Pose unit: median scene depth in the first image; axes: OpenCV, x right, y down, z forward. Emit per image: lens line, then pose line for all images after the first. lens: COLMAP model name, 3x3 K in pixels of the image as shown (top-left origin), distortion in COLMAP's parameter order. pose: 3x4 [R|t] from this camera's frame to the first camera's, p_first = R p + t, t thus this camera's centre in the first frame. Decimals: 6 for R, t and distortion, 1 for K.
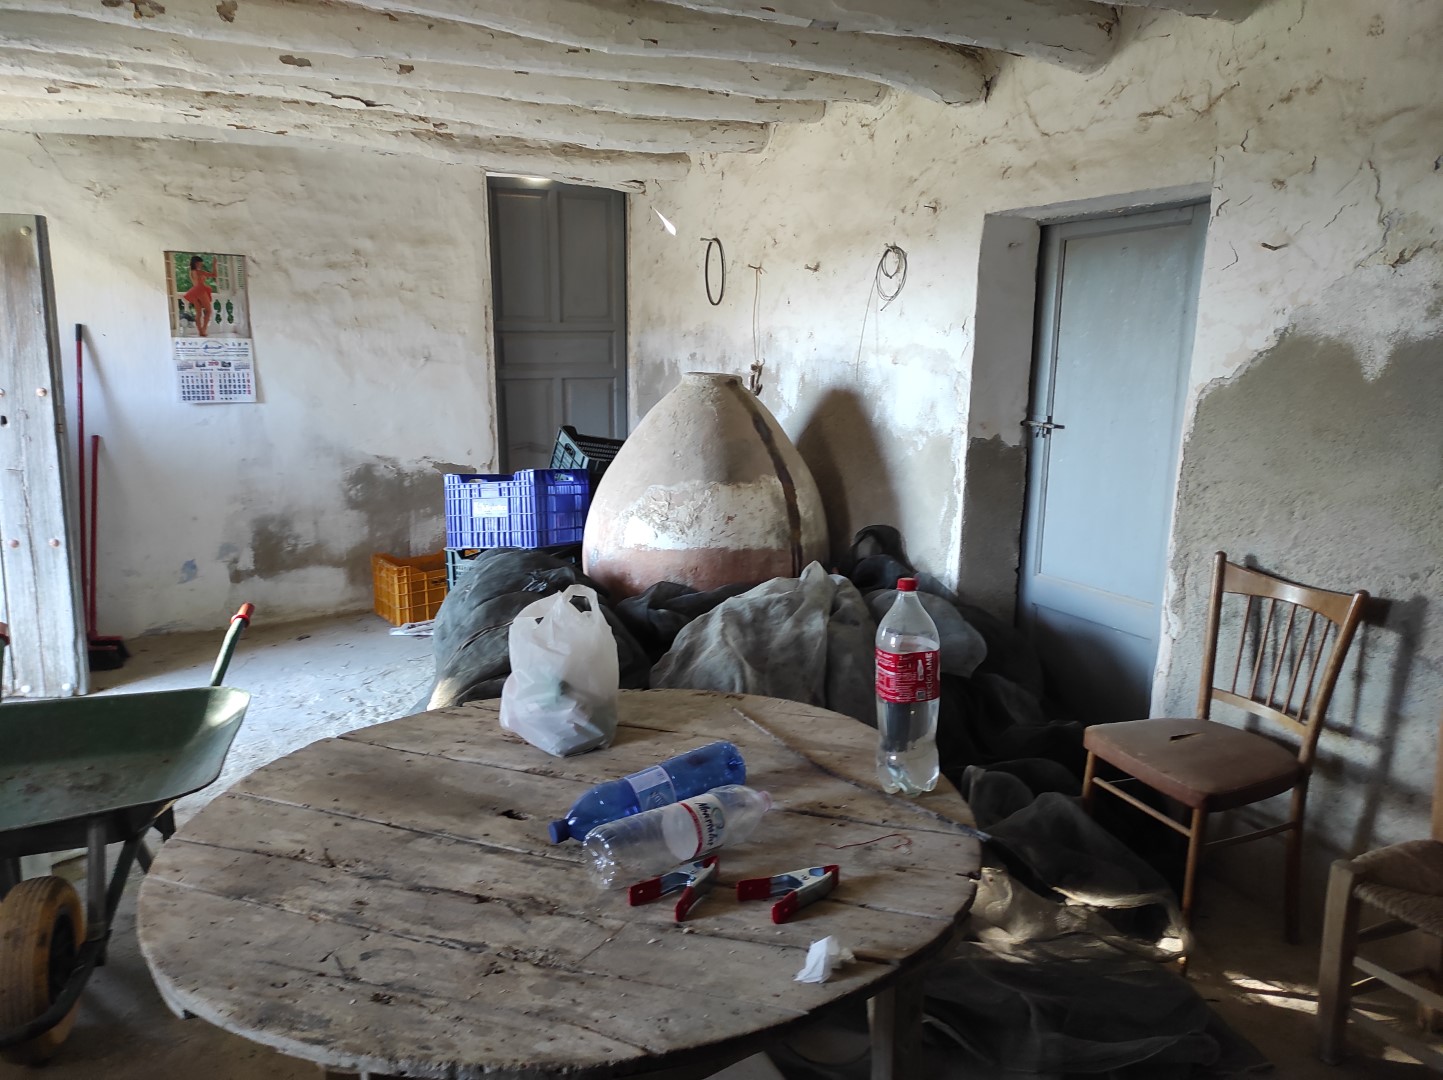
lens RADIAL K [[1056.7, 0, 721.5], [0, 1056.7, 540.0], [0, 0, 1]] dist [0.024806, -0.002609]
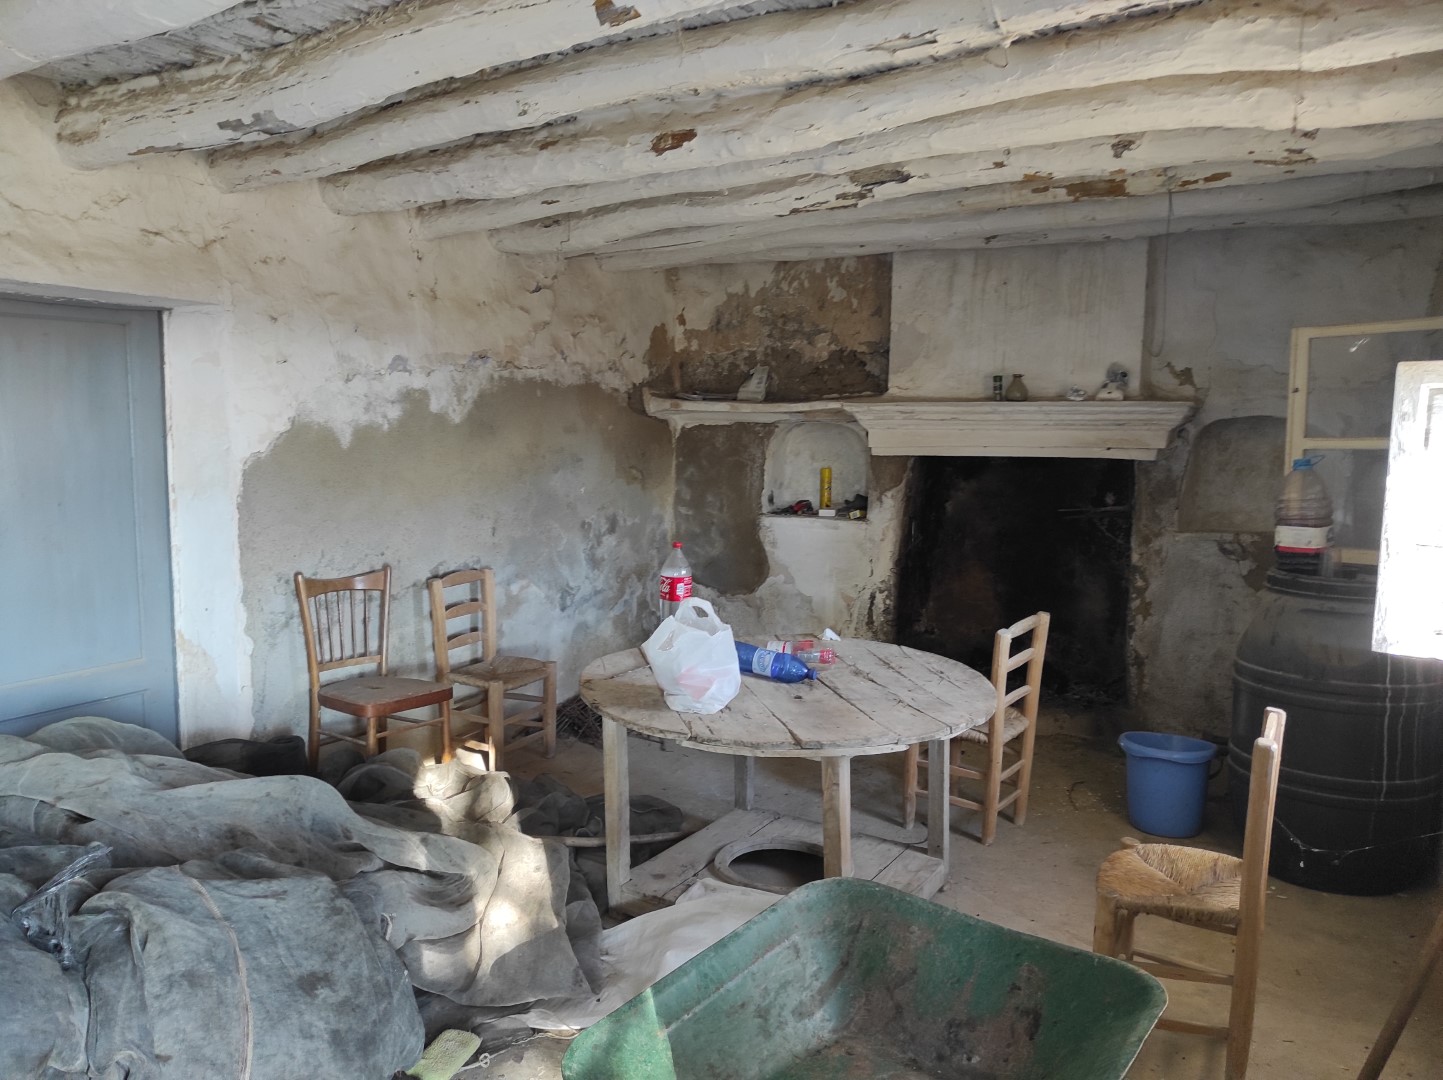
lens RADIAL K [[1056.7, 0, 721.5], [0, 1056.7, 540.0], [0, 0, 1]] dist [0.024806, -0.002609]
pose [[-0.531507, -0.107121, 0.840253, -1.055146], [0.145561, 0.965664, 0.215185, -0.264185], [-0.834453, 0.236681, -0.497665, 1.277129]]
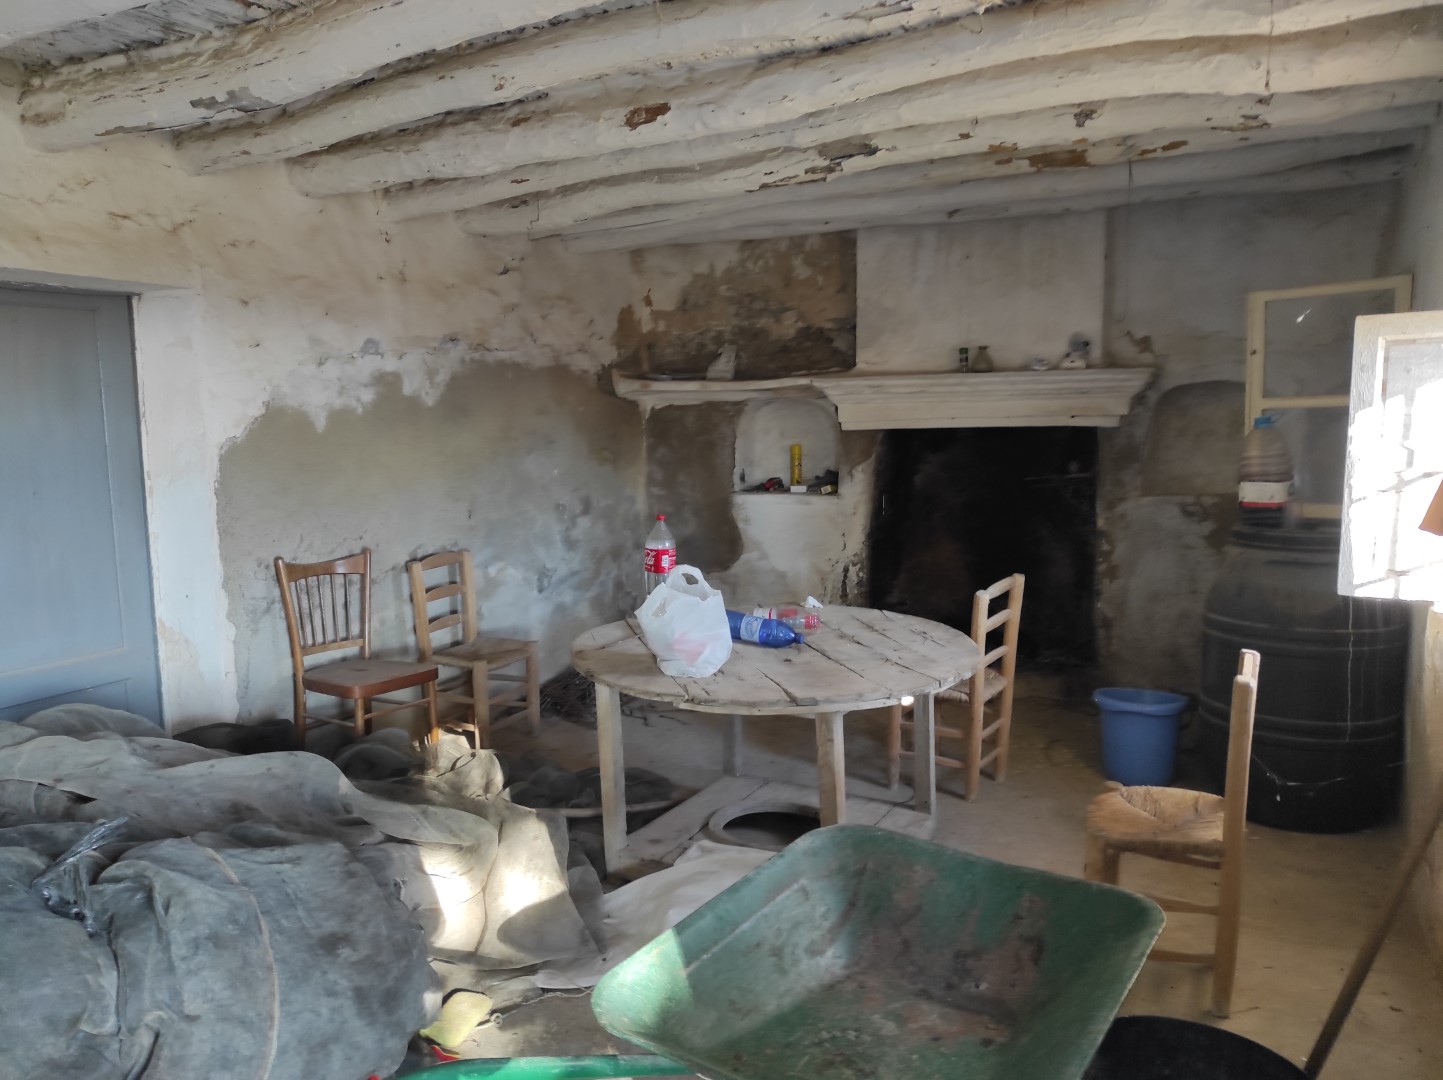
lens RADIAL K [[1056.7, 0, 721.5], [0, 1056.7, 540.0], [0, 0, 1]] dist [0.024806, -0.002609]
pose [[-0.566728, -0.099713, 0.817849, -1.056072], [0.164440, 0.958989, 0.230869, -0.250332], [-0.807329, 0.265327, -0.527088, 1.317465]]
